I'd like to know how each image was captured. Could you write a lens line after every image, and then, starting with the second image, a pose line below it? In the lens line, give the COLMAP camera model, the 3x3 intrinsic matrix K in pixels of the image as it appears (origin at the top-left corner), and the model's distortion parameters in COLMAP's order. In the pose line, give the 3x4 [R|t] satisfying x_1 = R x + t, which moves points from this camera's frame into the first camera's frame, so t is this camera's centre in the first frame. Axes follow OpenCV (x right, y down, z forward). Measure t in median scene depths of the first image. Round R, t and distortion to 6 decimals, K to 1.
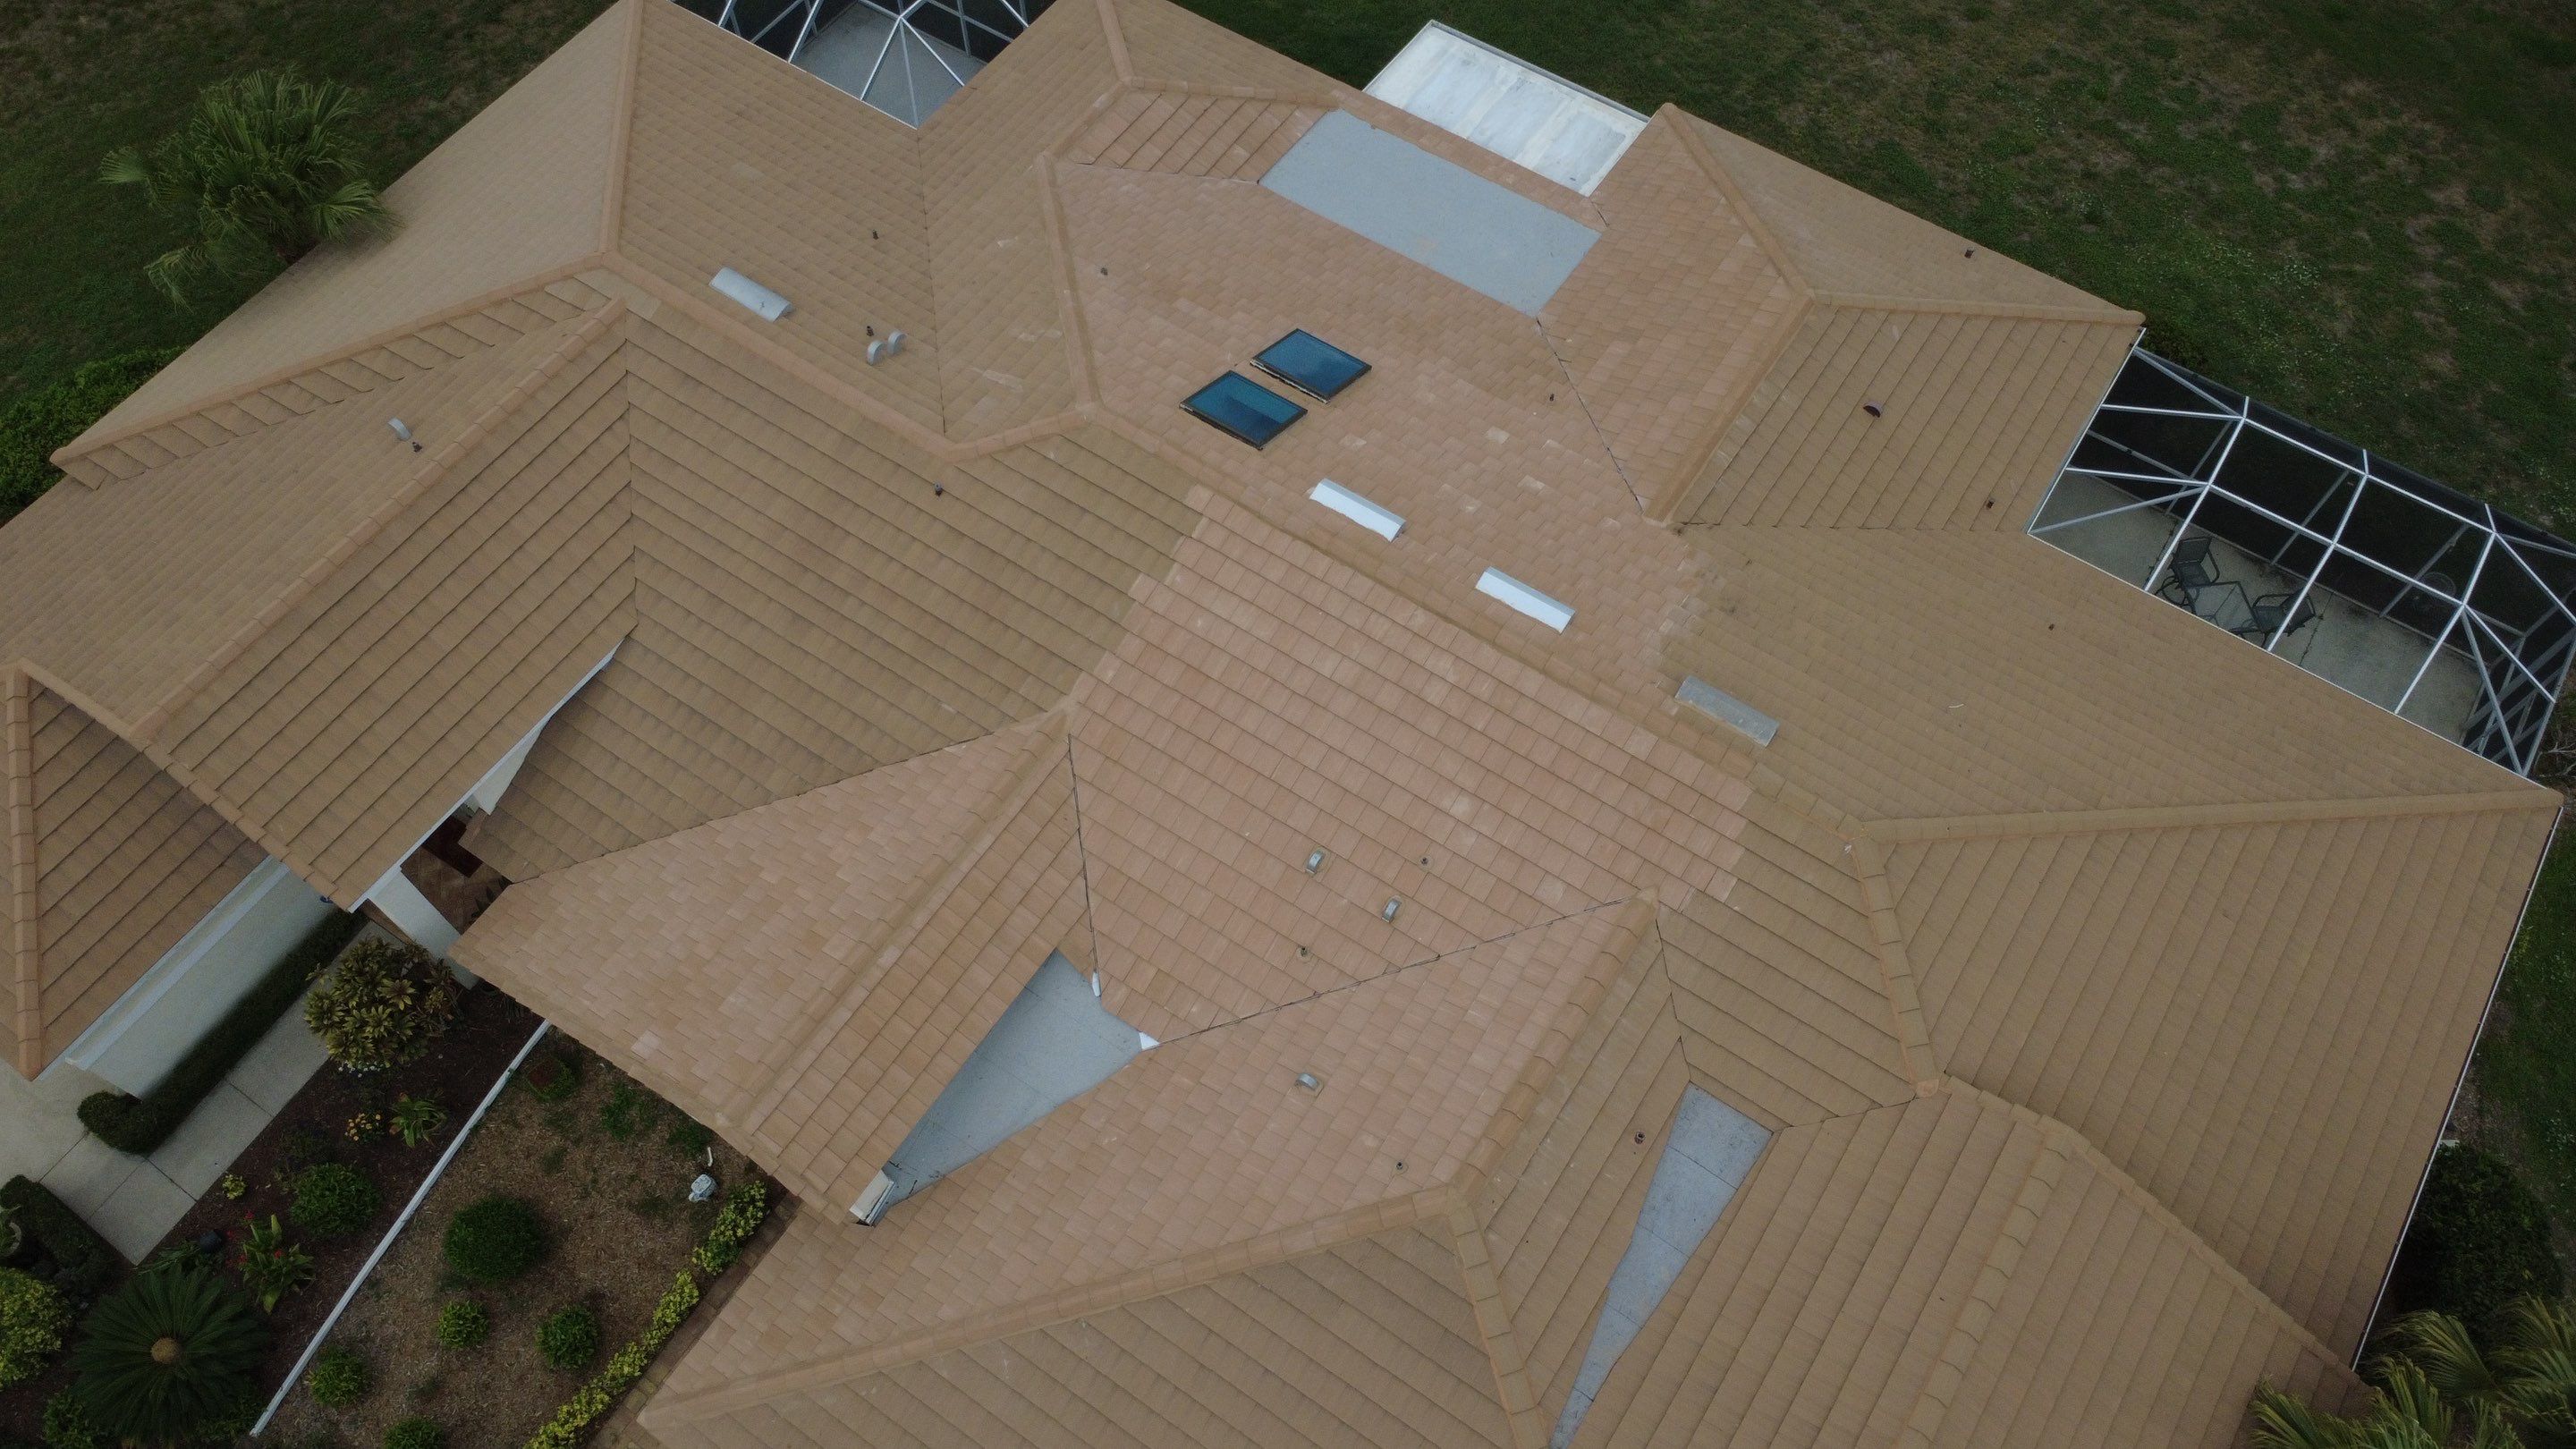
lens RADIAL K [[1873.2, 0, 1283.0], [0, 1873.2, 720.5], [0, 0, 1]] dist [-0.007604, 0.011454]
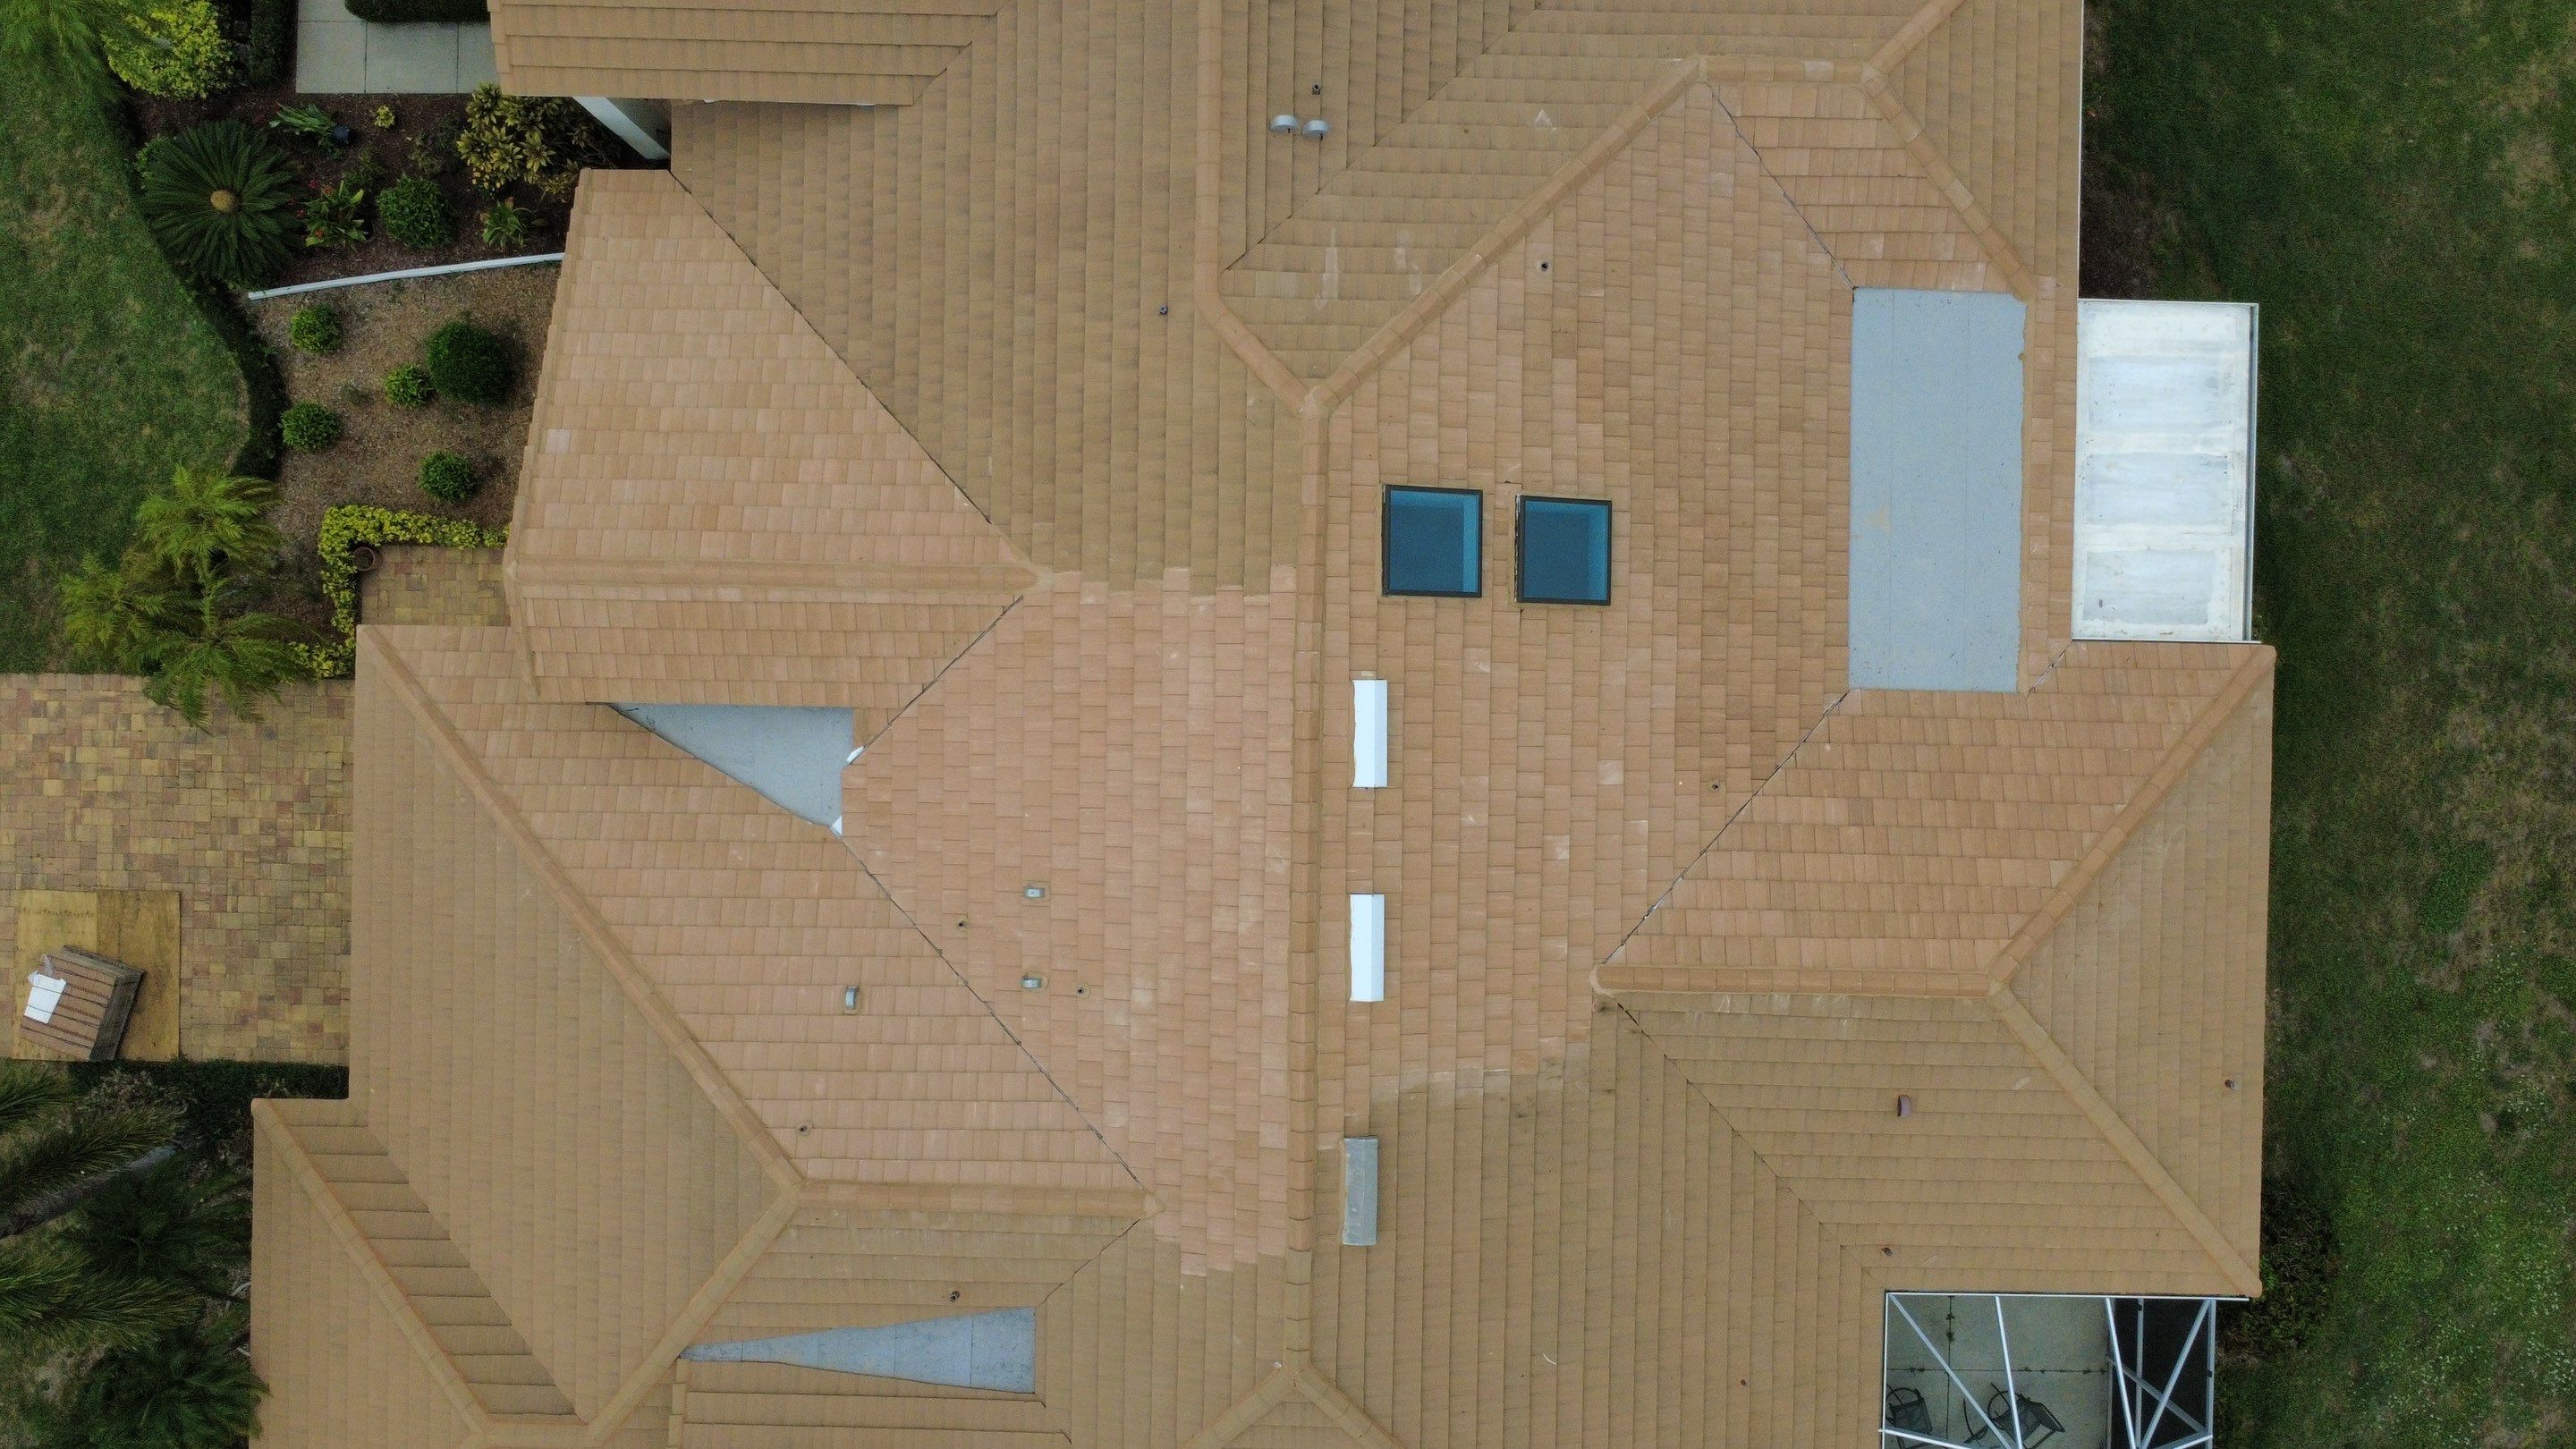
lens RADIAL K [[1873.2, 0, 1284.7], [0, 1873.2, 718.8], [0, 0, 1]] dist [-0.007604, 0.011454]
pose [[0.541967, 0.840400, -0.000086, 0.011120], [-0.727822, 0.469418, 0.499922, -0.511149], [0.420174, -0.270878, 0.866071, 0.193900]]
